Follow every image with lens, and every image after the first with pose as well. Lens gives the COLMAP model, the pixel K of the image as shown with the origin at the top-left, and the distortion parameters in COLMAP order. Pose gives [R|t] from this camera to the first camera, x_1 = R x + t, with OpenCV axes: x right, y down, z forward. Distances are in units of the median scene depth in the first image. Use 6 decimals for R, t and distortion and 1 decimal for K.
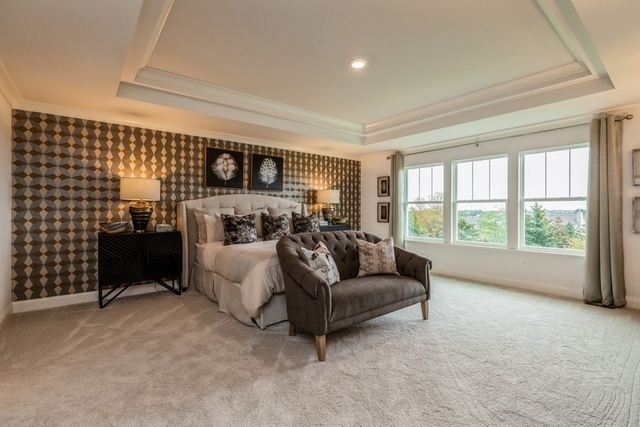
lens RADIAL K [[293.5, 0, 321.1], [0, 293.5, 211.4], [0, 0, 1]] dist [-0.003262, 0.000591]
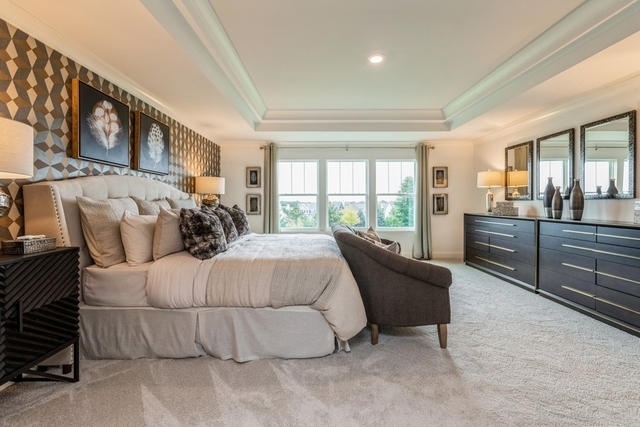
lens RADIAL K [[286.0, 0, 321.1], [0, 286.0, 207.2], [0, 0, 1]] dist [-0.002408, -0.000512]
pose [[0.620417, -0.016510, 0.784098, -0.481784], [0.008582, 0.999861, 0.014263, 0.000128], [-0.784225, -0.002120, 0.620473, 0.328352]]
